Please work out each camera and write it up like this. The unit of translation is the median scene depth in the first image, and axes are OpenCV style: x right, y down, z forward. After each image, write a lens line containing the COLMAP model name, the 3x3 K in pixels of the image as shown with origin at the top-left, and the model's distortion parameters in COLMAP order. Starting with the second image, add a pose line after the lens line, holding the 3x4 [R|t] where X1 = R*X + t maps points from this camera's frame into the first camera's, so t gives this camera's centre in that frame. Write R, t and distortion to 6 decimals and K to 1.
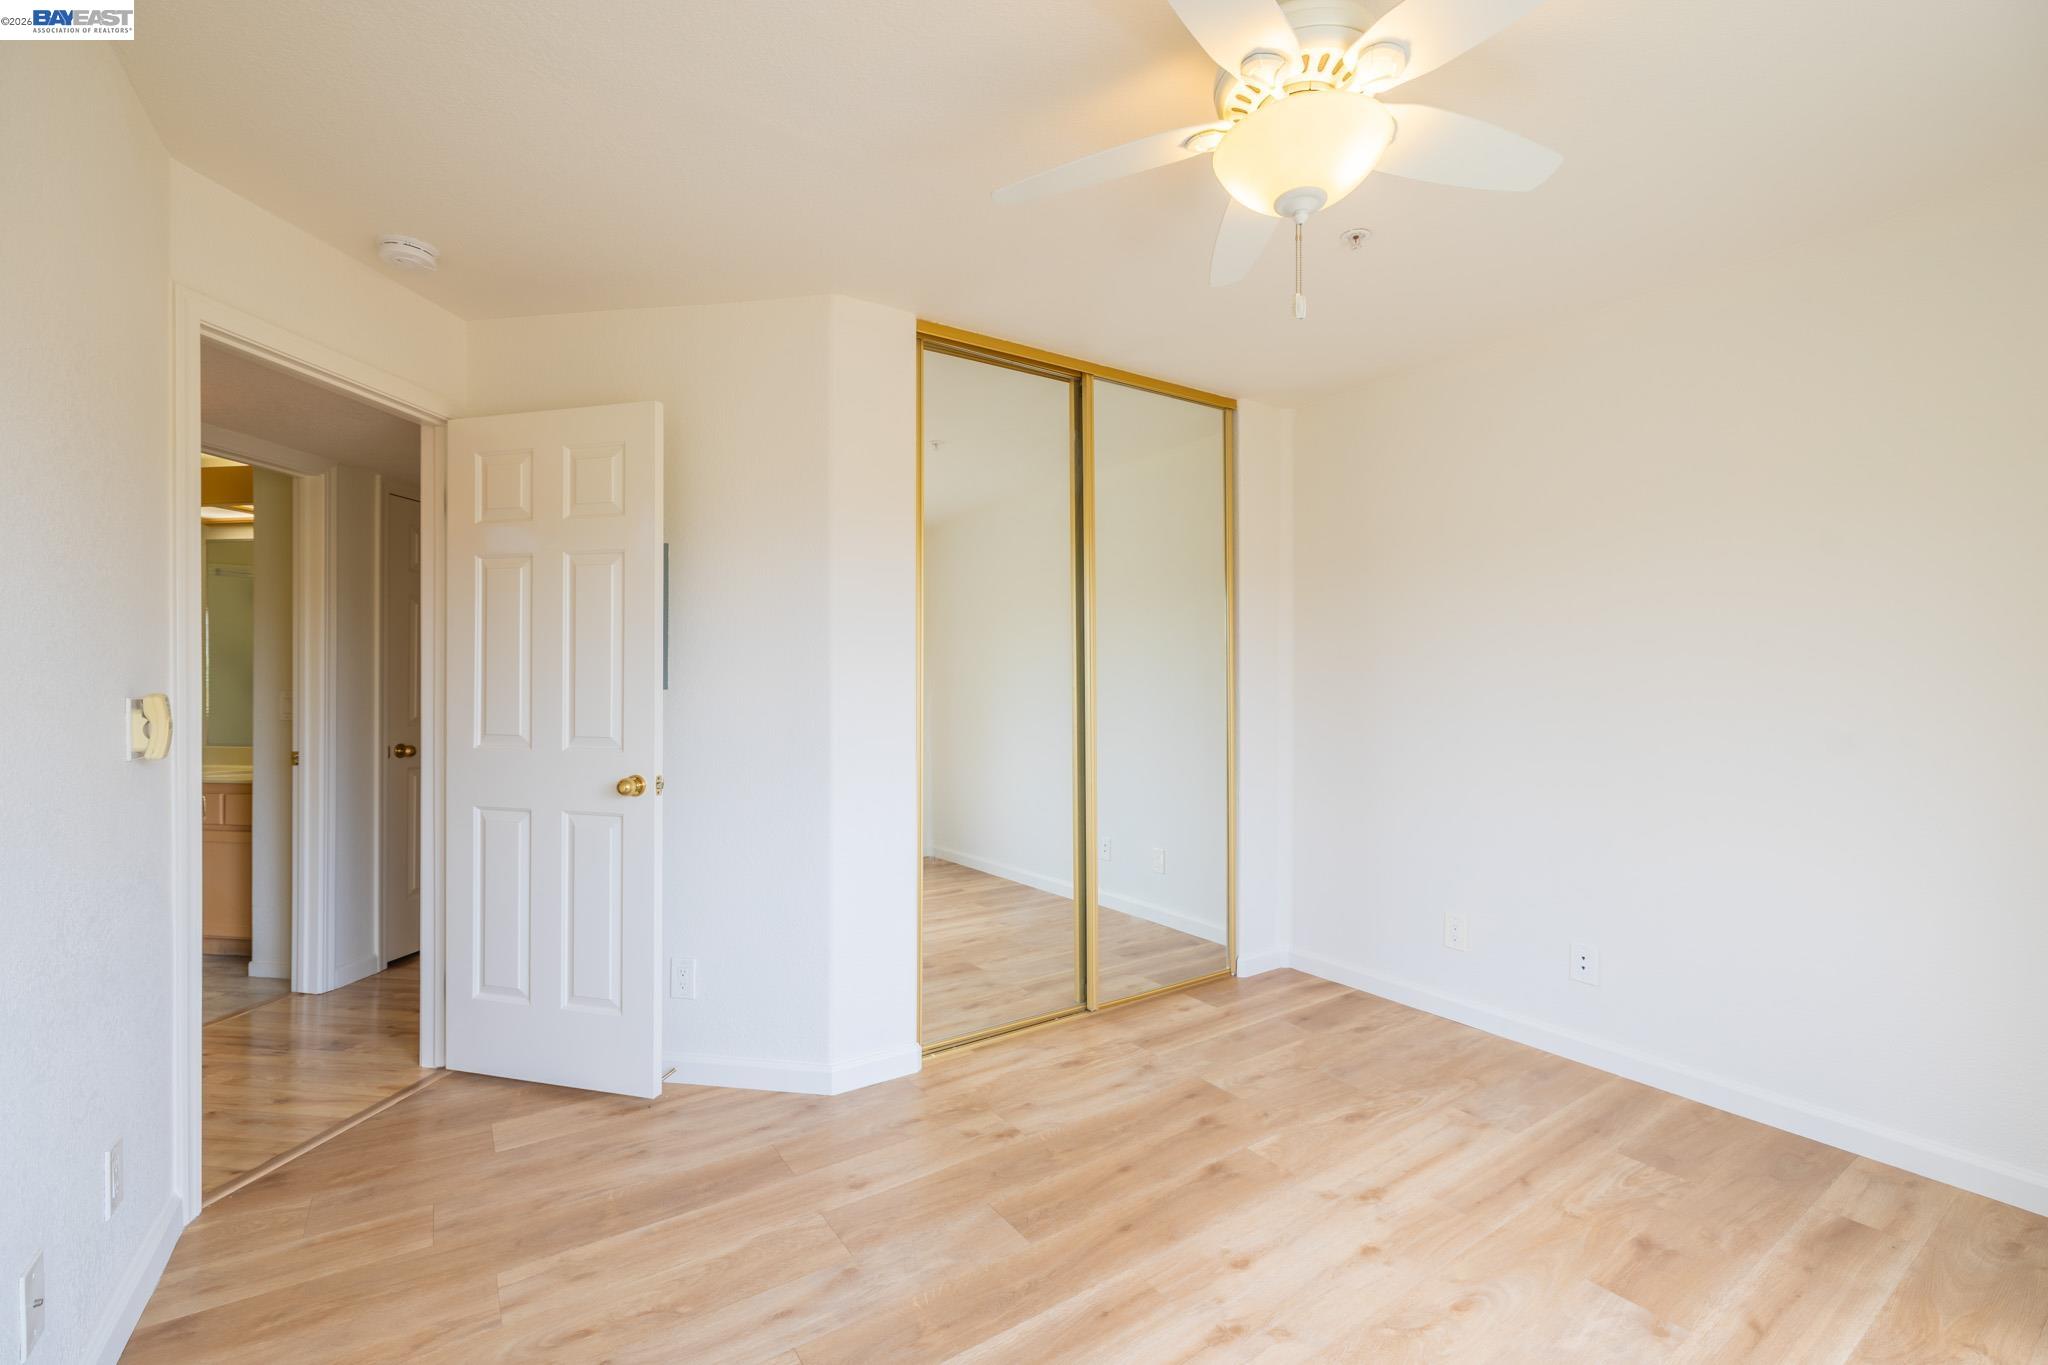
lens RADIAL K [[927.7, 0, 1059.5], [0, 927.7, 680.0], [0, 0, 1]] dist [0.001446, 0.000209]
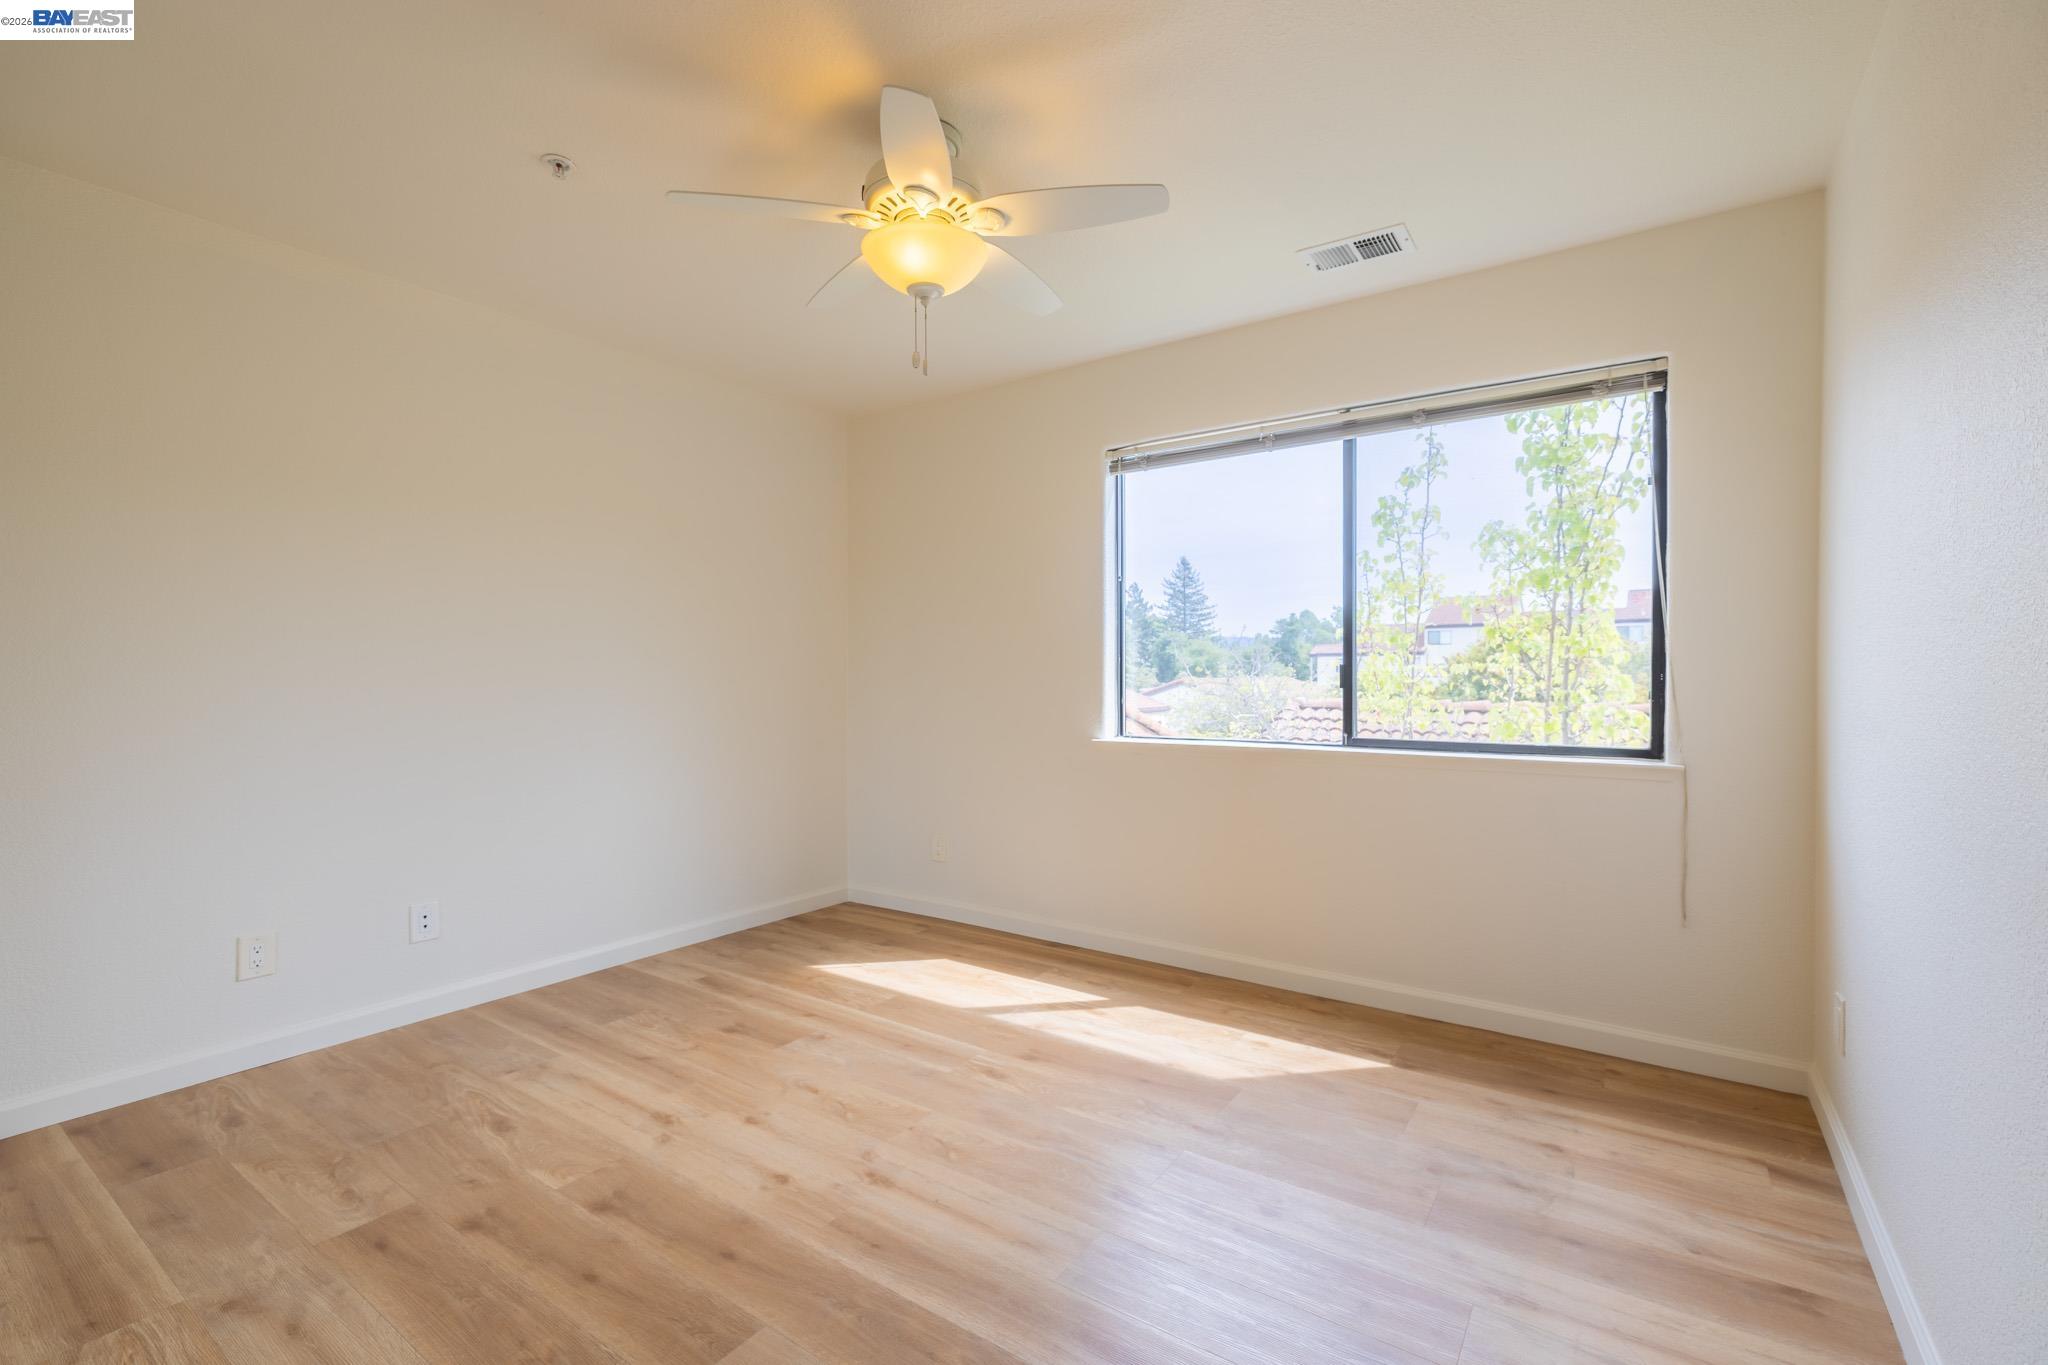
lens RADIAL K [[863.2, 0, 1021.8], [0, 863.2, 675.0], [0, 0, 1]] dist [0.000372, -0.000234]
pose [[-0.350310, 0.000487, 0.936634, -0.679885], [-0.001049, 0.999999, -0.000912, 0.048540], [-0.936633, -0.001302, -0.350309, 0.905729]]
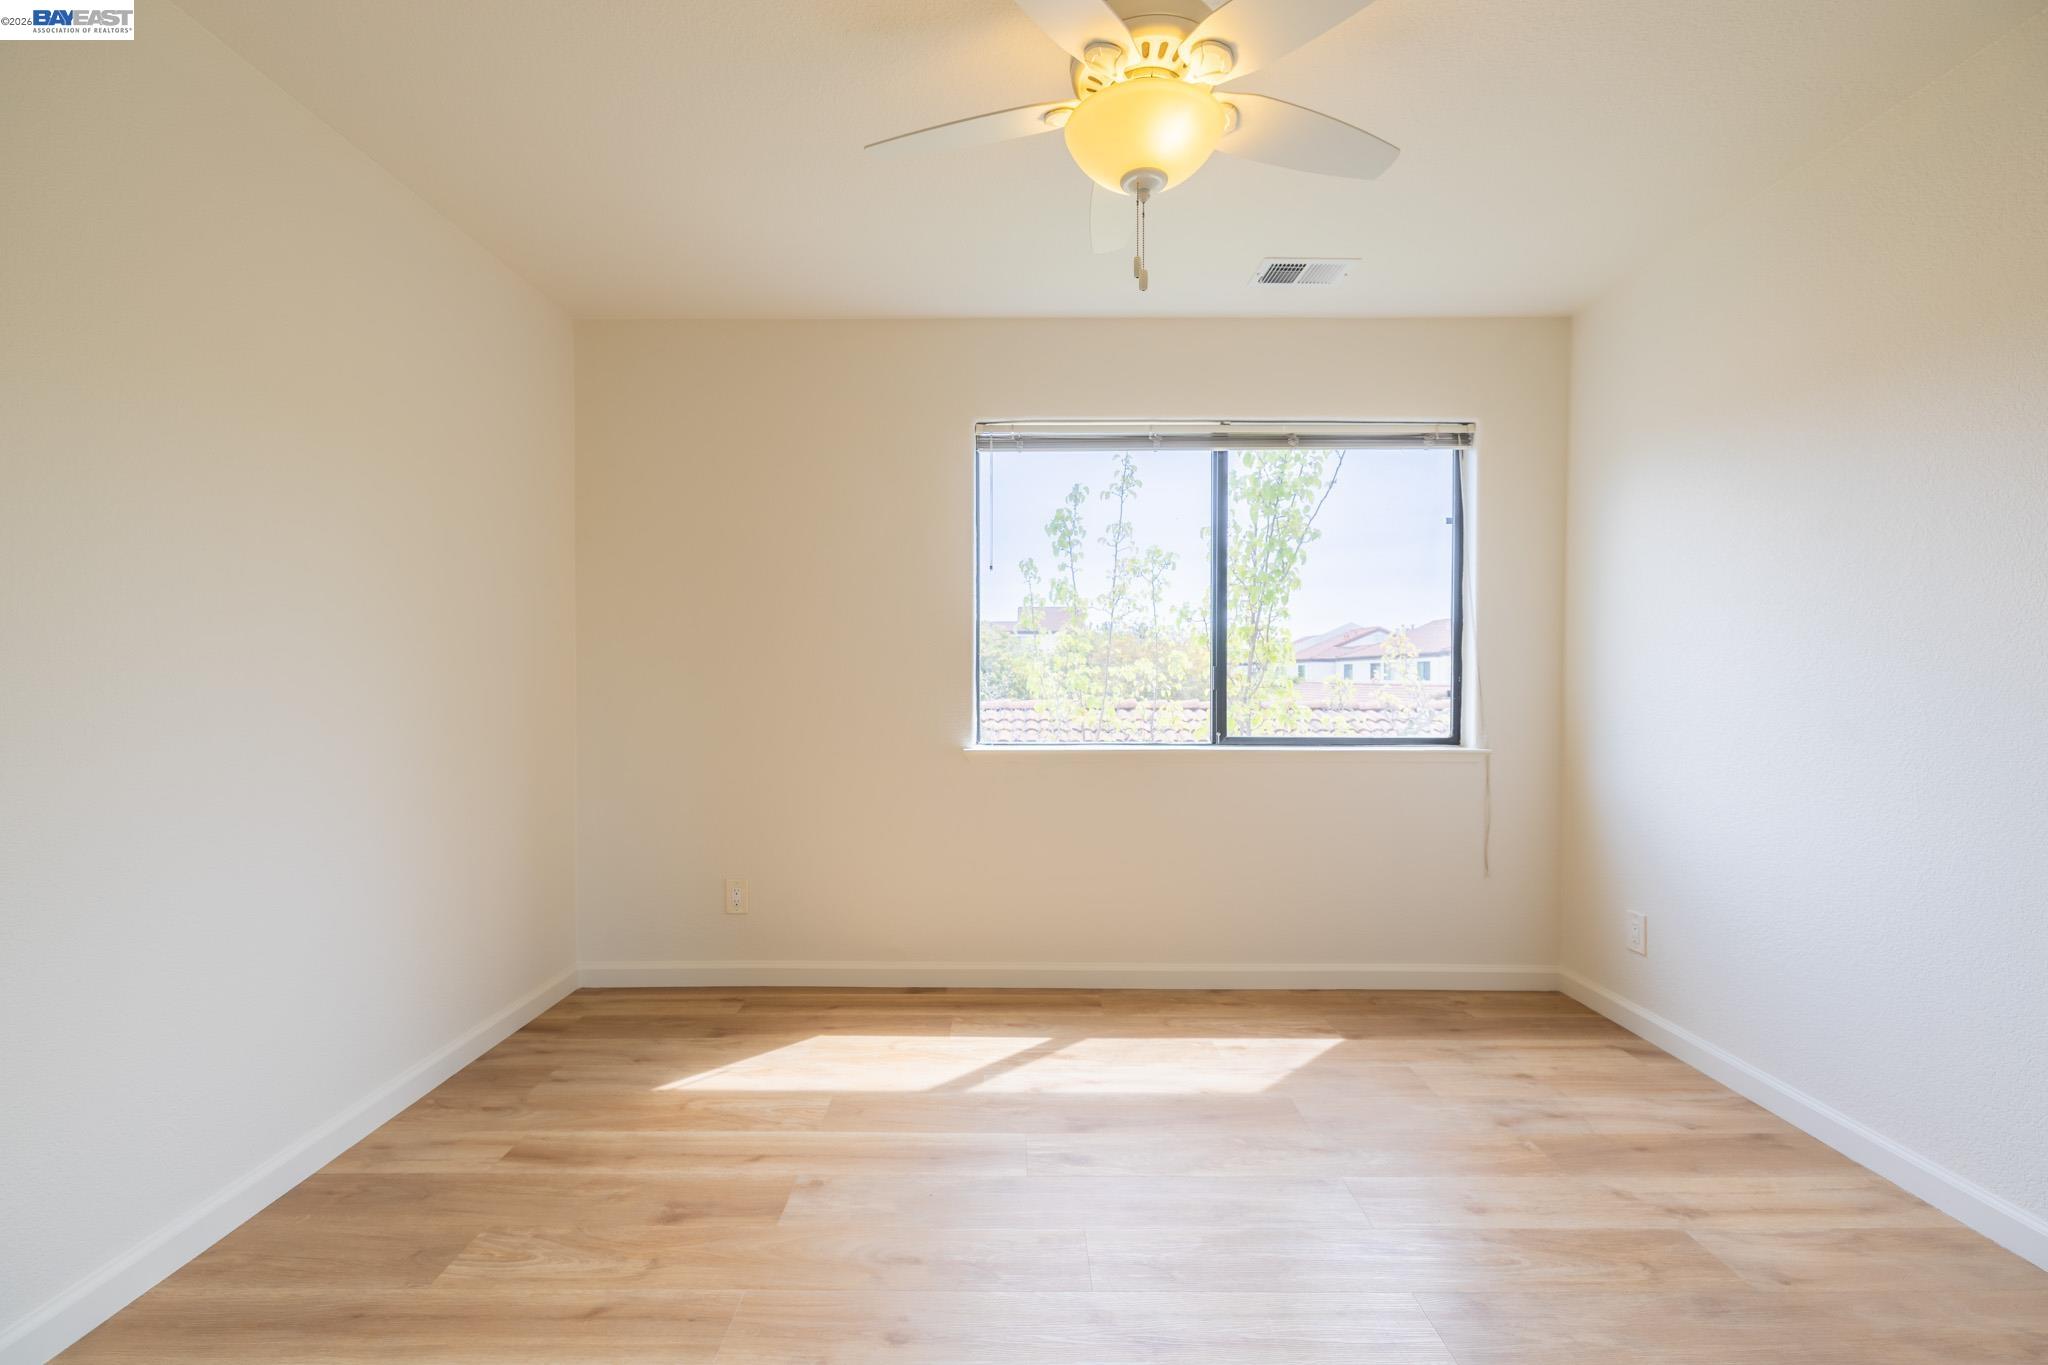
lens RADIAL K [[869.3, 0, 1024.0], [0, 869.3, 682.5], [0, 0, 1]] dist [0.000452, -0.000235]
pose [[-0.812083, -0.005379, 0.583517, -0.150581], [-0.002839, 0.999982, 0.005268, 0.049312], [-0.583535, 0.002621, -0.812084, 1.305334]]
